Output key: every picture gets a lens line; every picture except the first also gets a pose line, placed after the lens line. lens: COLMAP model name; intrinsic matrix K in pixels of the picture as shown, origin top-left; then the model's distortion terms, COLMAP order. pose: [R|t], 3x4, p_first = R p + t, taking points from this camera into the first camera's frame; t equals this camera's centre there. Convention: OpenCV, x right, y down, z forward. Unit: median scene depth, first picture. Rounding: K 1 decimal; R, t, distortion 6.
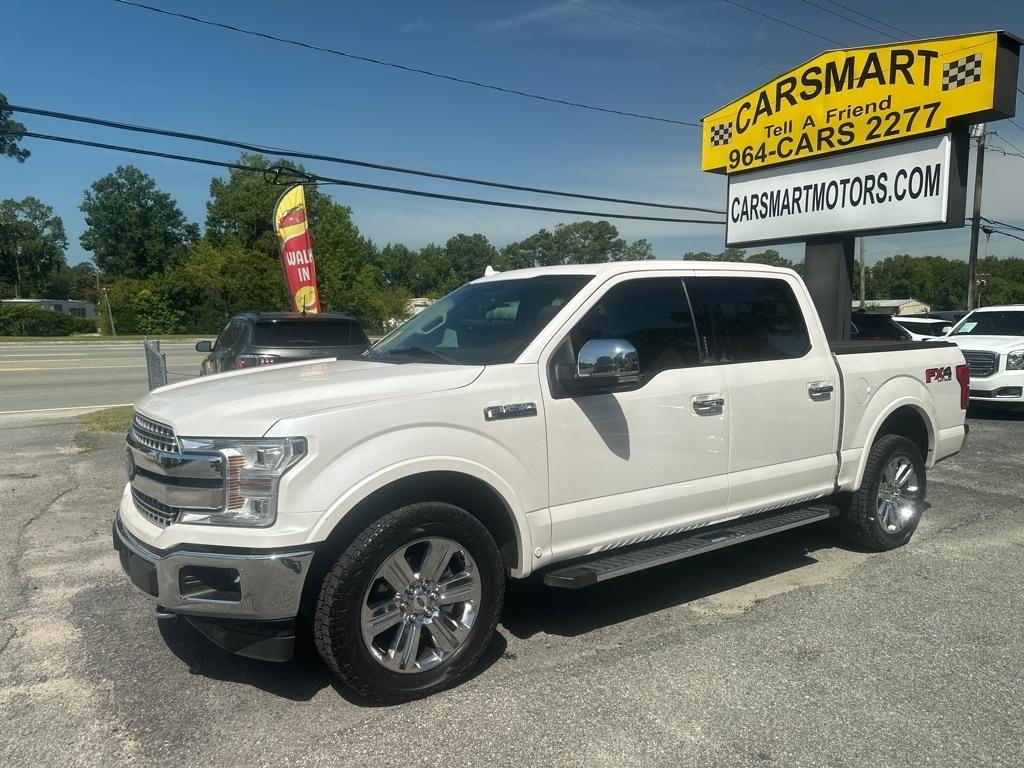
lens RADIAL K [[722.0, 0, 512.0], [0, 722.0, 384.0], [0, 0, 1]] dist [0.012325, -0.019934]
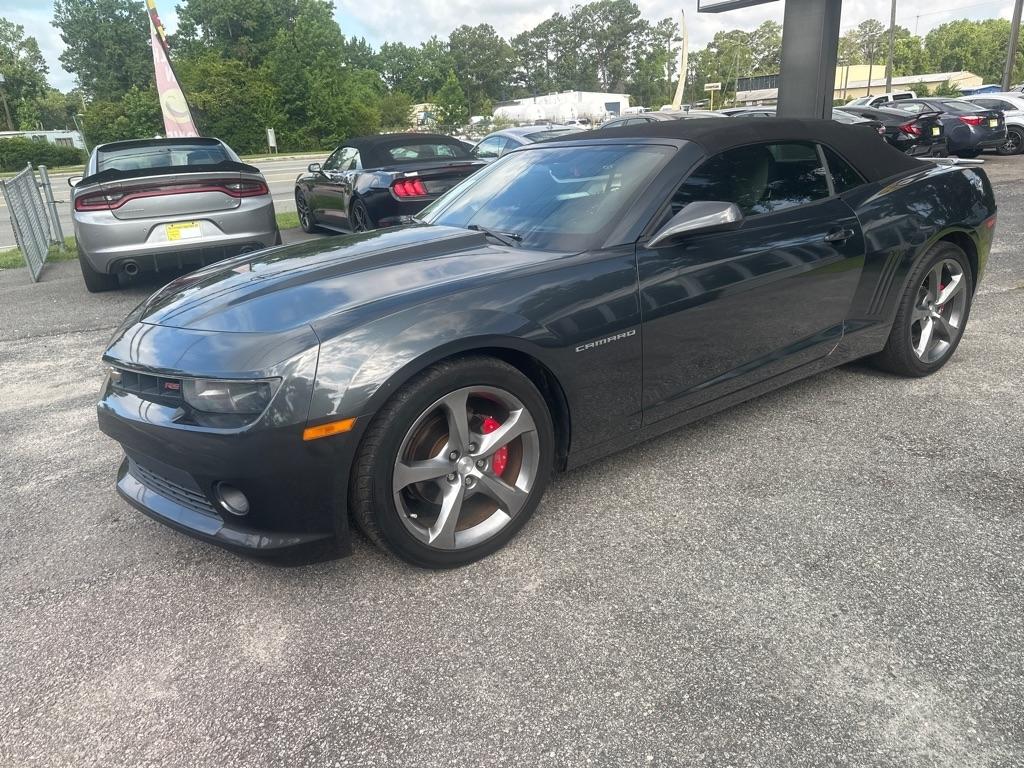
lens RADIAL K [[719.7, 0, 512.0], [0, 719.7, 384.0], [0, 0, 1]] dist [0.007080, -0.012297]
pose [[0.997664, -0.048000, -0.048598, 0.106914], [0.058887, 0.964926, 0.255834, 0.005219], [0.034613, -0.258098, 0.965499, 0.062884]]
